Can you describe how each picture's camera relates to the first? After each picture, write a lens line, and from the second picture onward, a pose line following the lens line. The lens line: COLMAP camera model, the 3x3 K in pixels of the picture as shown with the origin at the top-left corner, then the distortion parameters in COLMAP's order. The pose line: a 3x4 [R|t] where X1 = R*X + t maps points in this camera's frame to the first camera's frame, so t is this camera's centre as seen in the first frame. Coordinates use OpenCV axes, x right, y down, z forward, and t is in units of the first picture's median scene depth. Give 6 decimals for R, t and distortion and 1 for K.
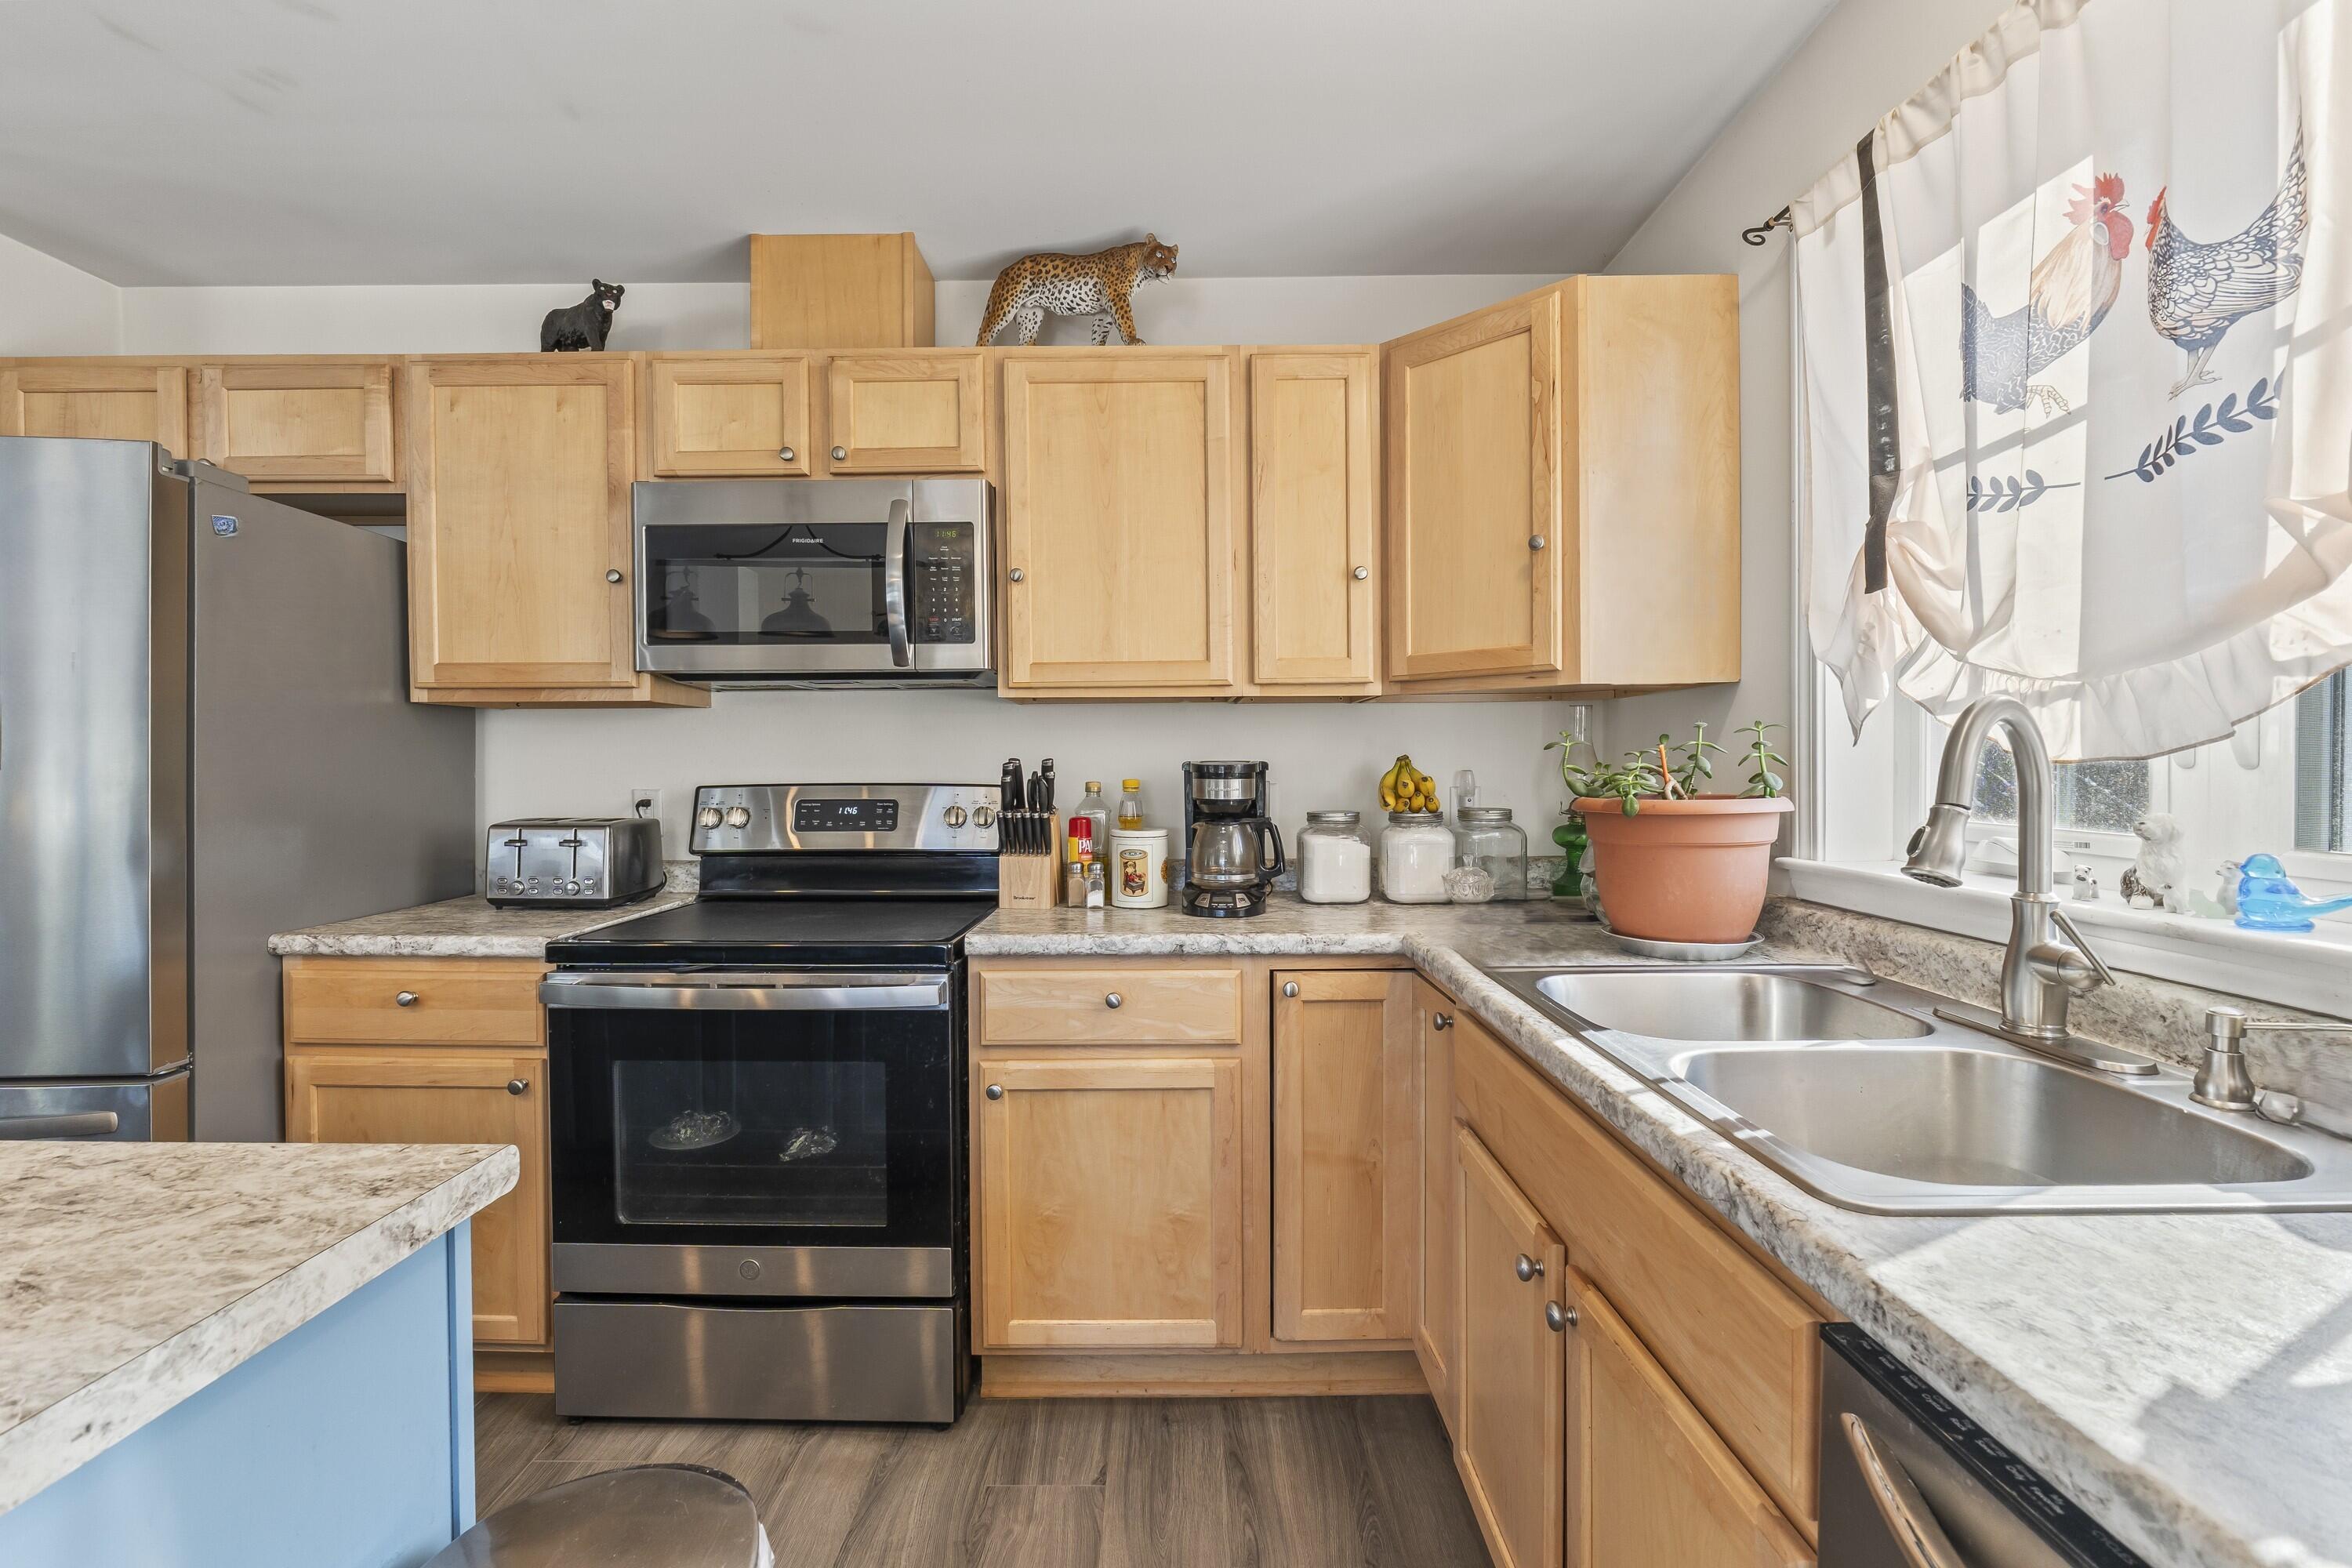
lens RADIAL K [[992.2, 0, 1158.0], [0, 992.2, 781.6], [0, 0, 1]] dist [-0.009456, 0.000711]
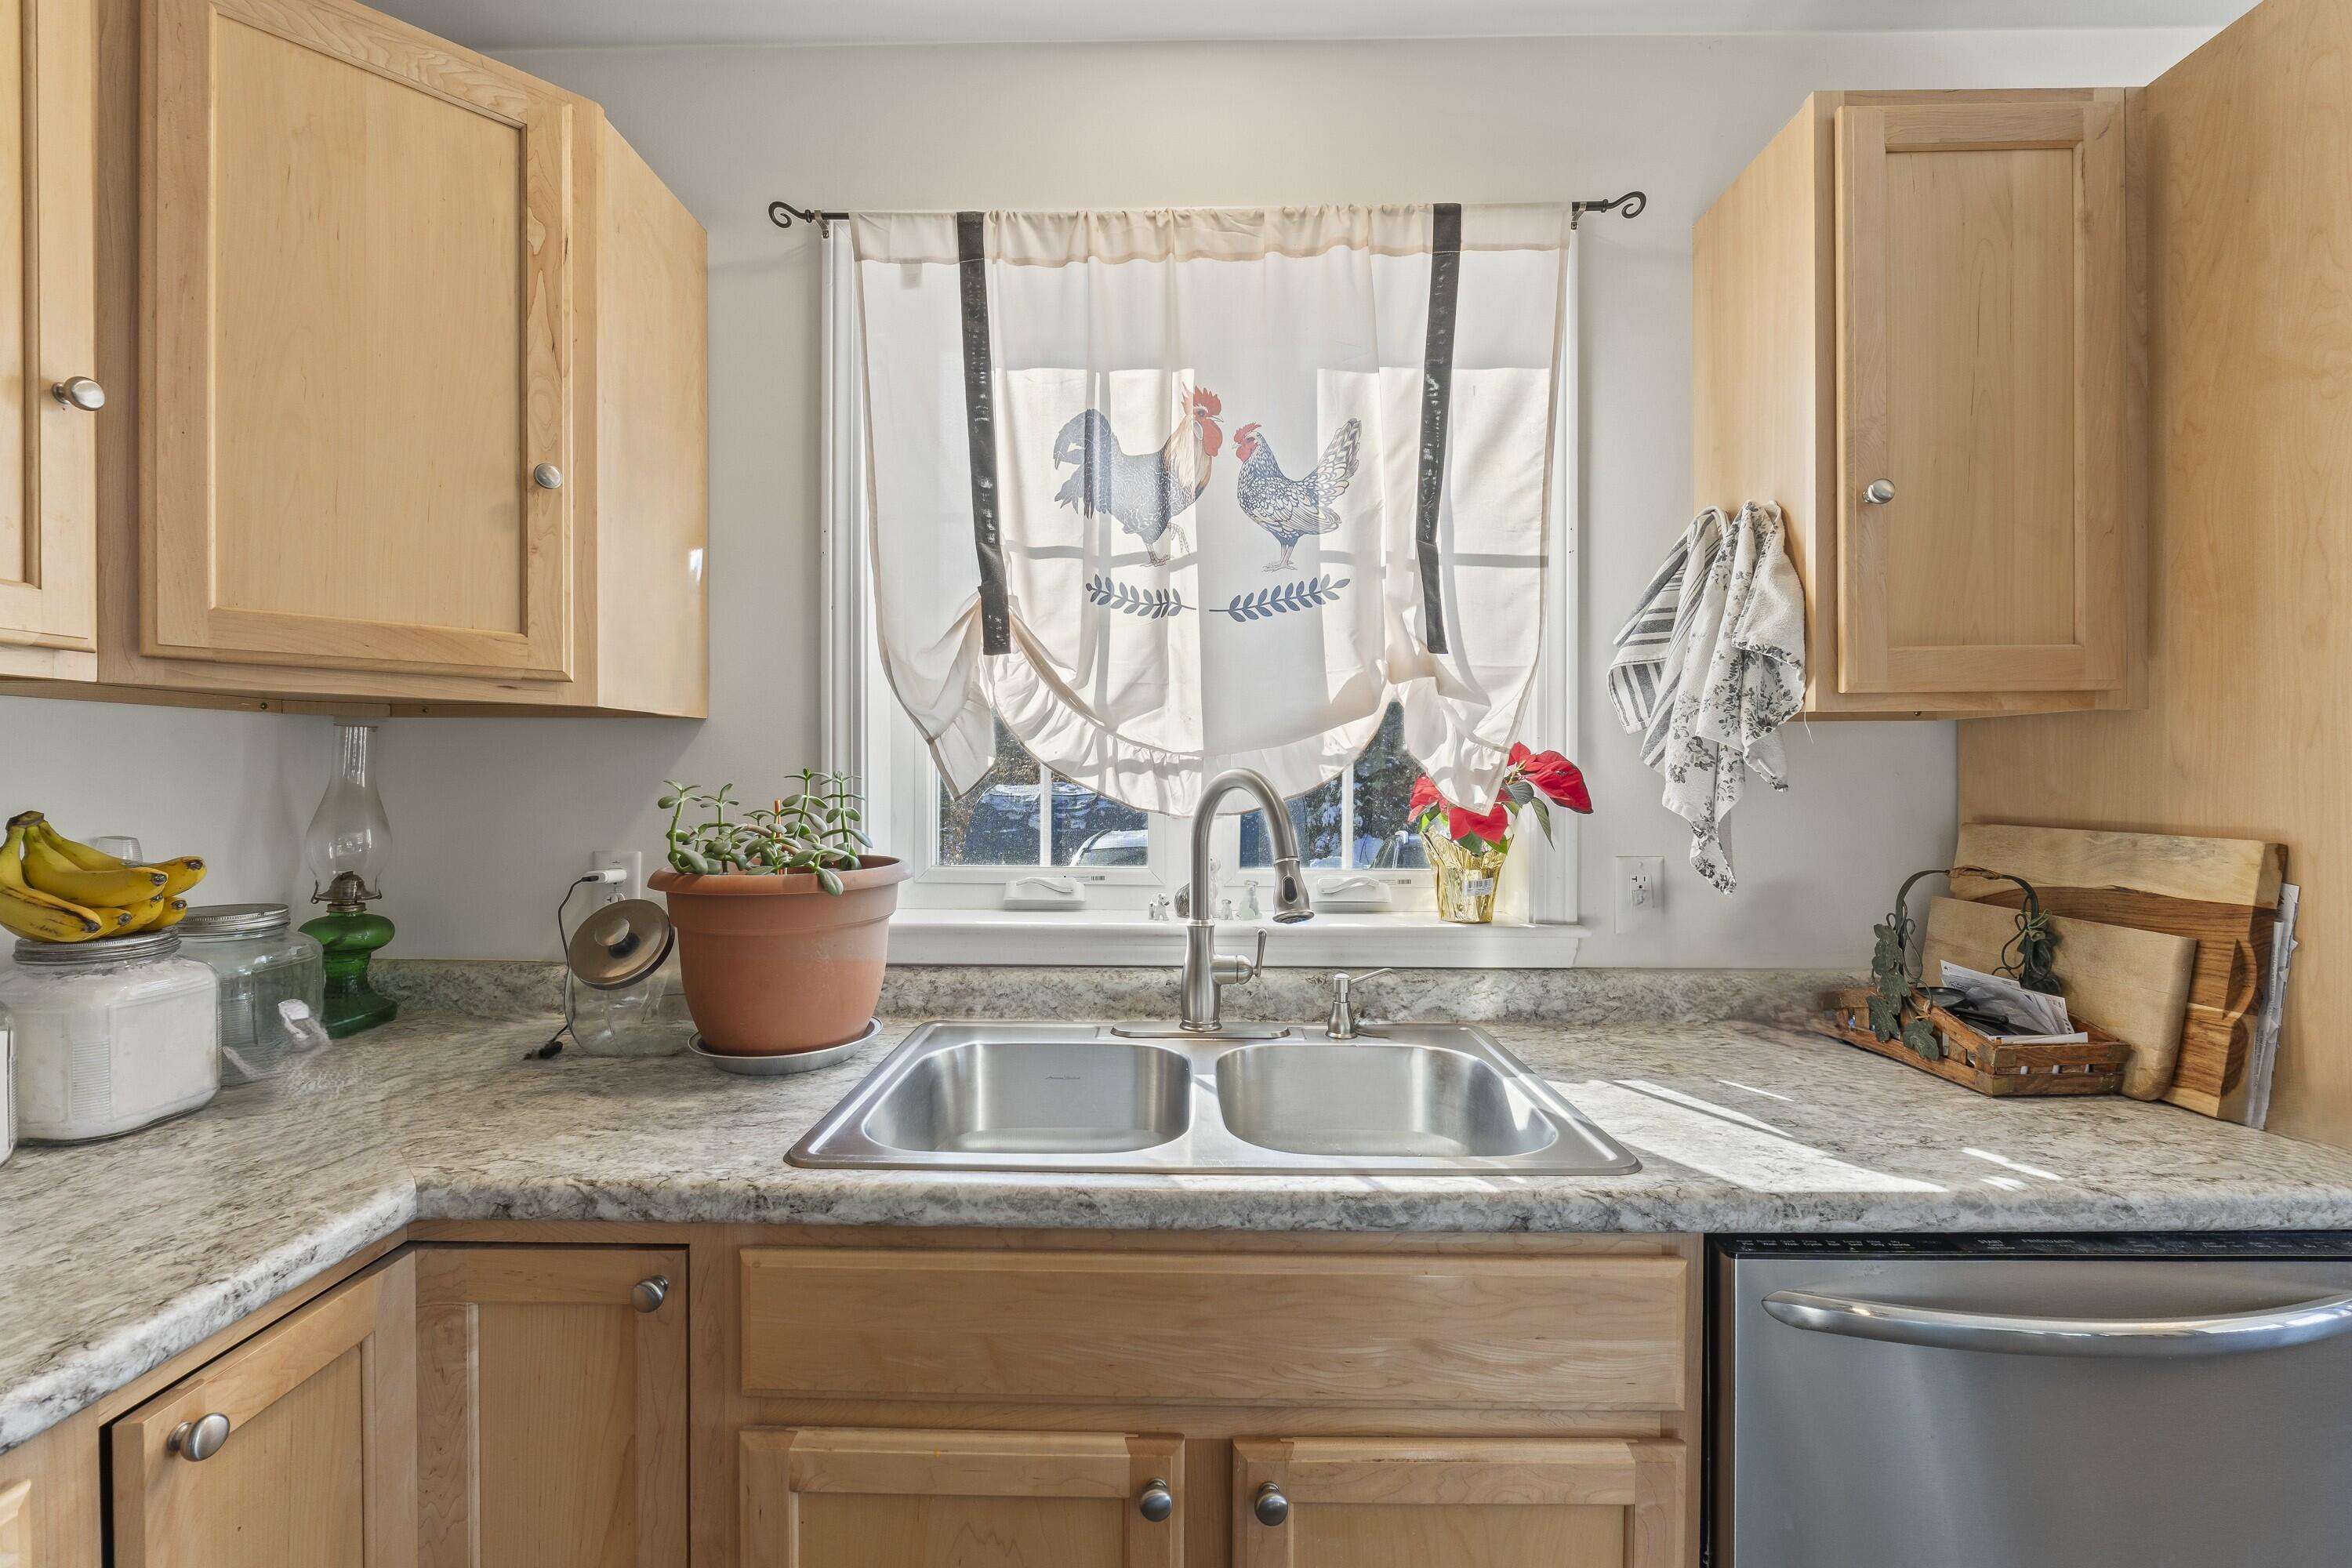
lens RADIAL K [[992.2, 0, 1173.2], [0, 992.2, 780.3], [0, 0, 1]] dist [-0.009456, 0.000711]
pose [[0.007551, 0.003422, 0.999966, -0.236126], [0.017590, 0.999839, -0.003554, -0.037376], [-0.999817, 0.017617, 0.007489, 0.583751]]
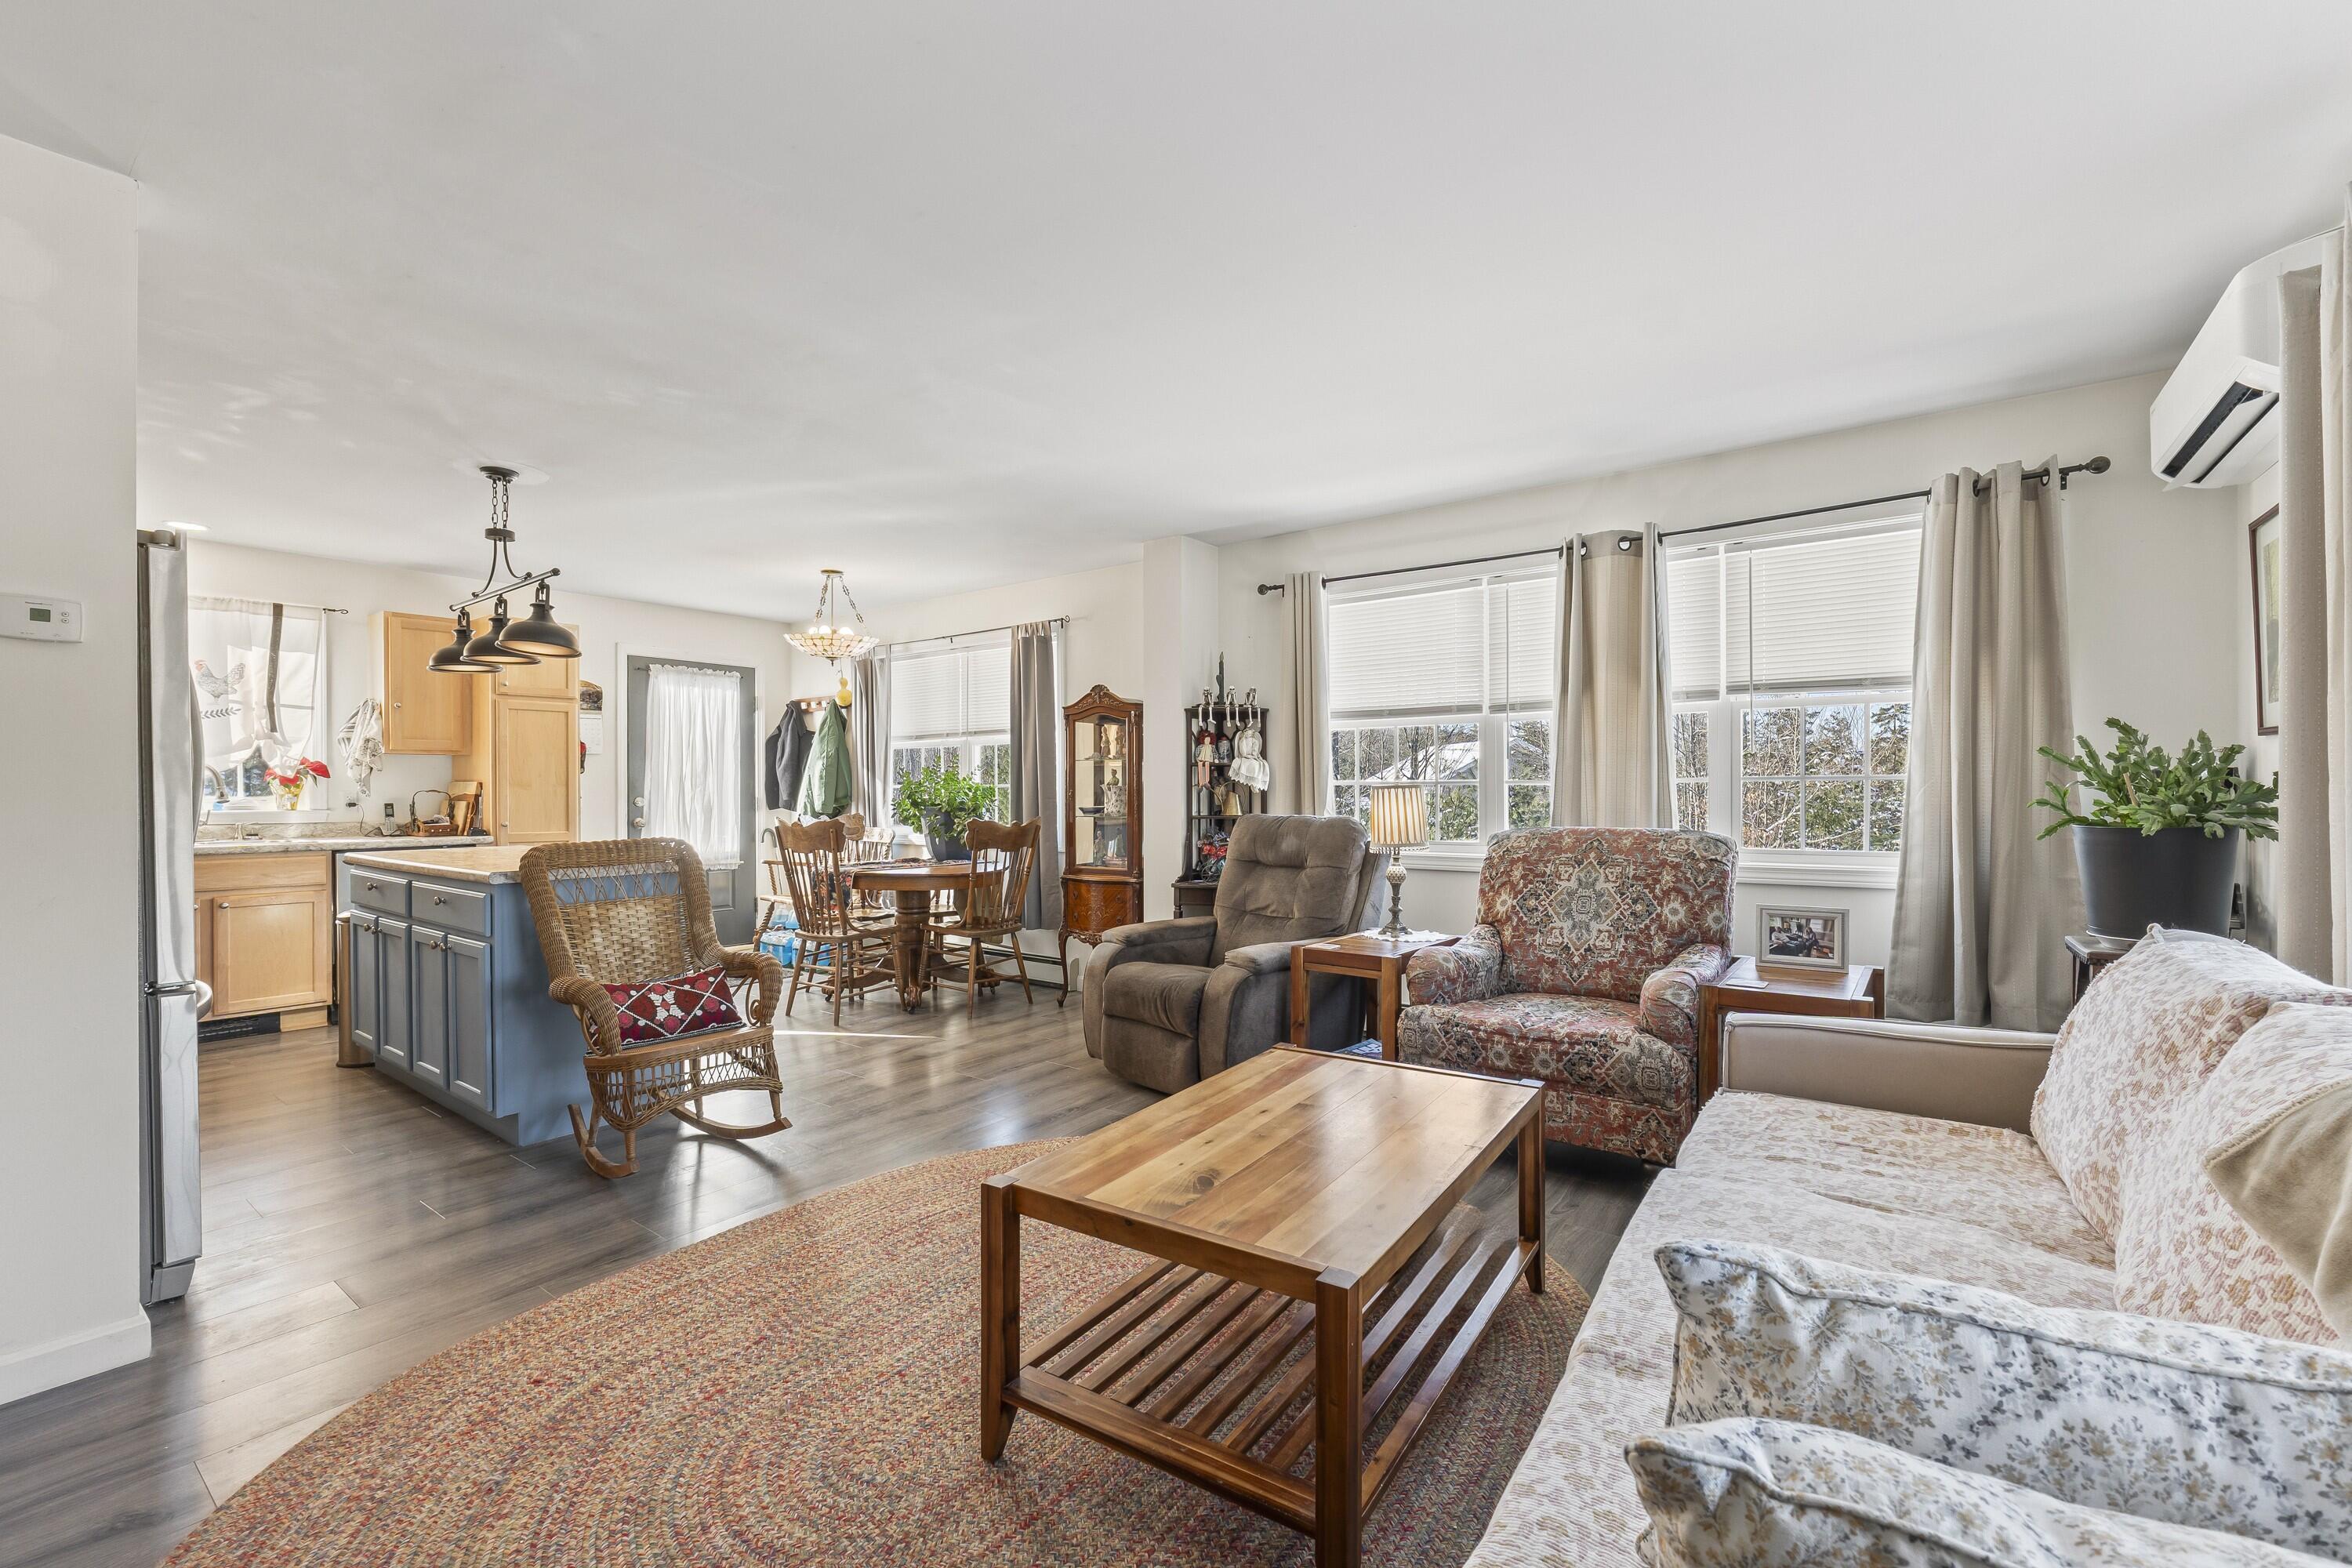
lens RADIAL K [[992.2, 0, 1170.4], [0, 992.2, 800.0], [0, 0, 1]] dist [-0.009456, 0.000711]
pose [[-0.802522, -0.005286, 0.596599, -3.005443], [0.010345, 0.999687, 0.022773, 0.013882], [-0.596532, 0.024448, -0.802217, 1.080070]]
